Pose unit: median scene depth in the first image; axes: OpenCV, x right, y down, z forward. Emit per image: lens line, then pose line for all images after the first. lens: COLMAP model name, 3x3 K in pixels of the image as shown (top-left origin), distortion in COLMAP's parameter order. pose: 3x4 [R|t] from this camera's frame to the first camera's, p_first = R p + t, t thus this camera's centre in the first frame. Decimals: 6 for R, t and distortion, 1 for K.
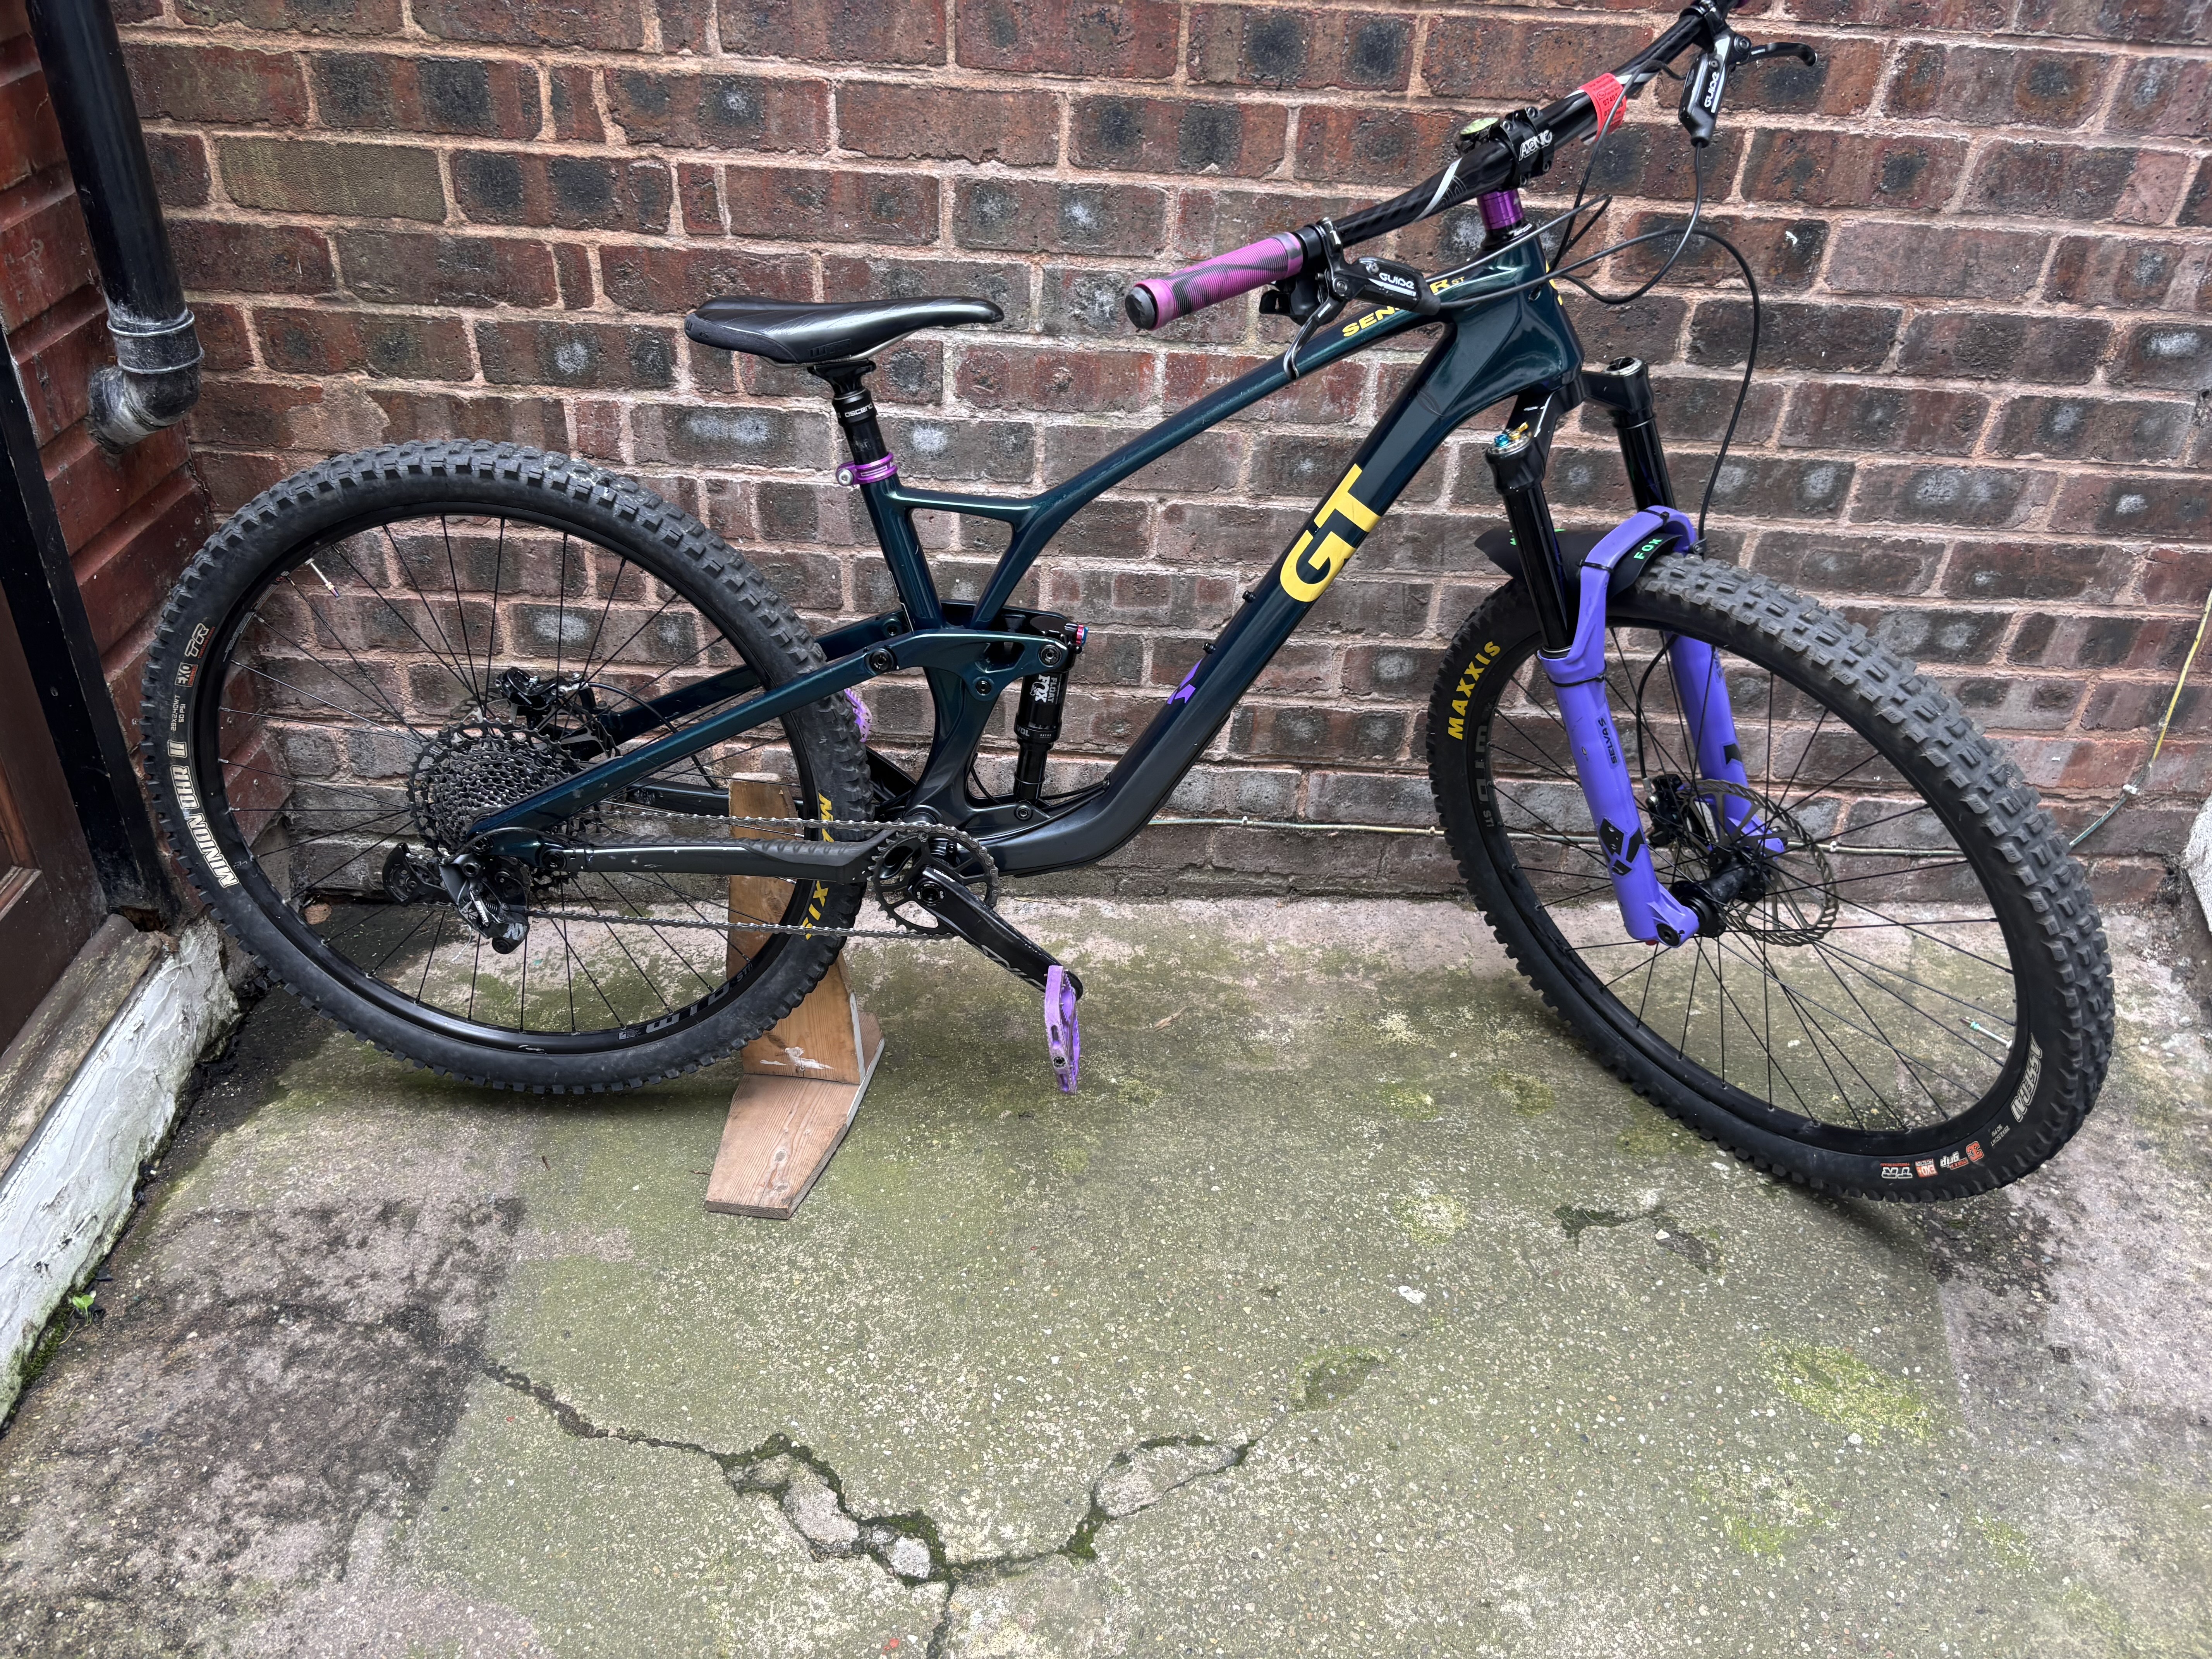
lens RADIAL K [[1674.5, 0, 1103.7], [0, 1674.5, 848.4], [0, 0, 1]] dist [0.010354, 0.005499]
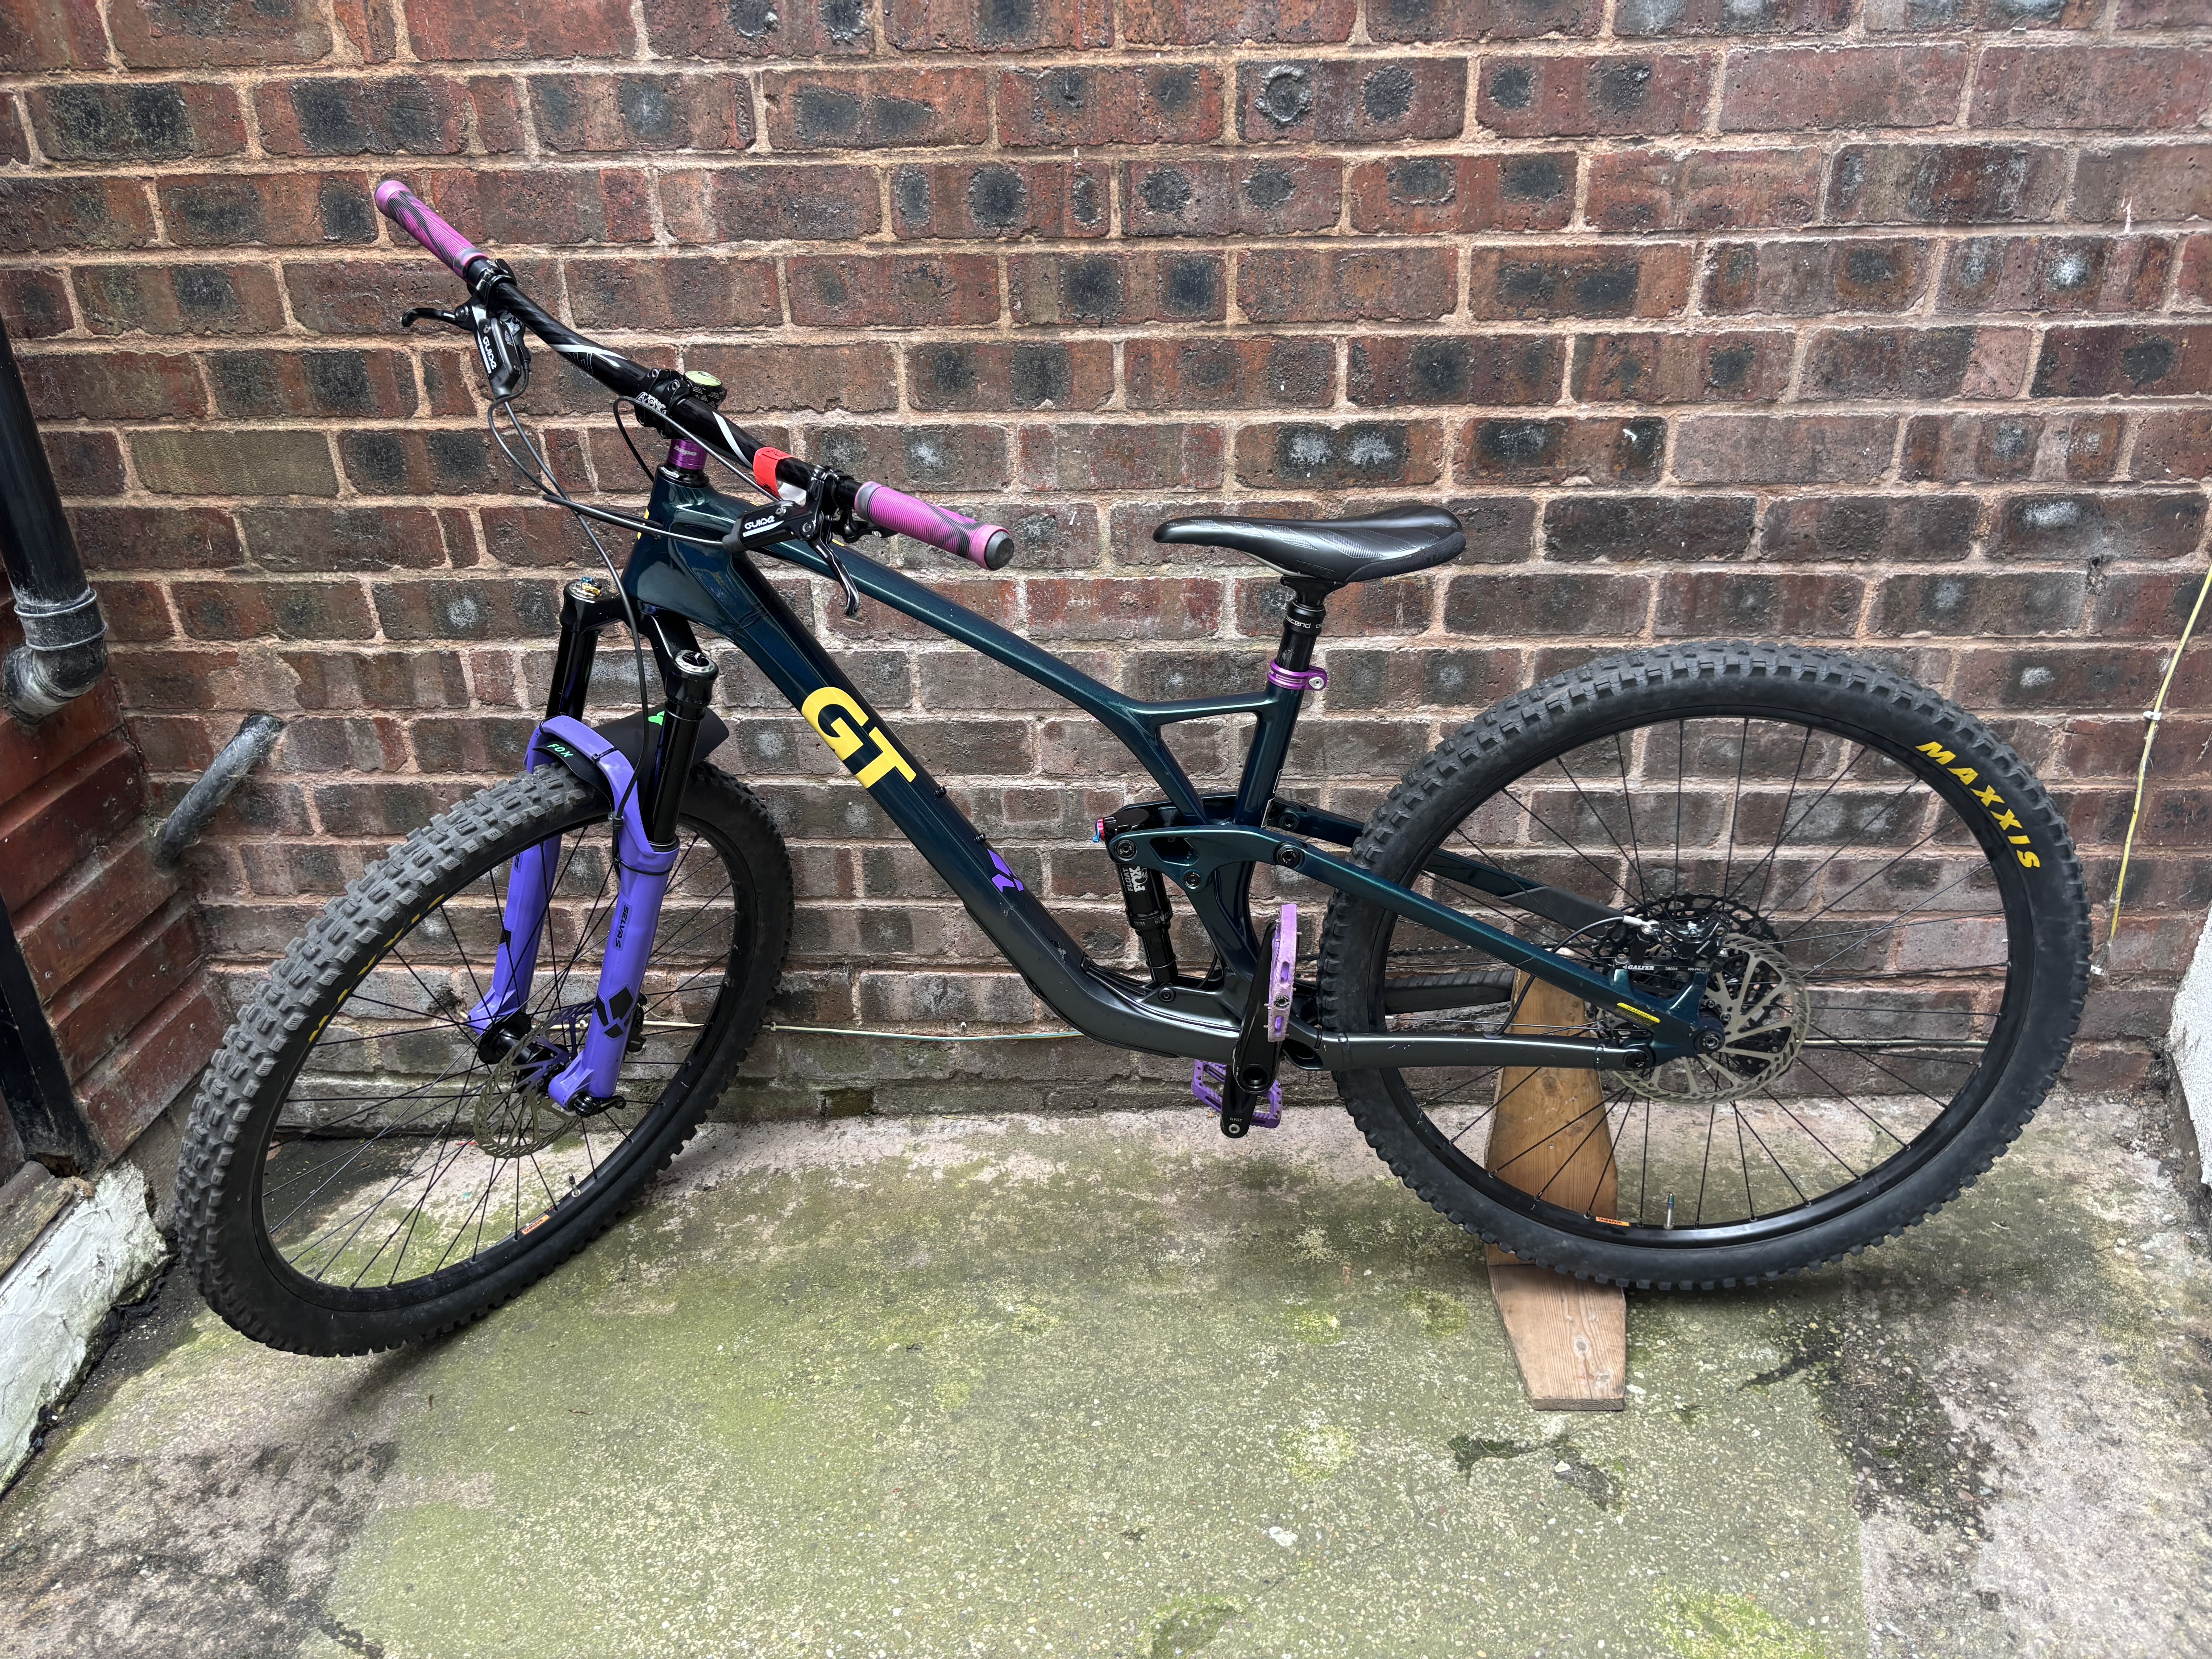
lens RADIAL K [[1670.4, 0, 1130.4], [0, 1670.4, 852.4], [0, 0, 1]] dist [0.045488, -0.055891]
pose [[0.995858, -0.040296, -0.081511, 0.183711], [0.030667, 0.992762, -0.116114, -0.008605], [0.085600, 0.113134, 0.989886, 0.011680]]
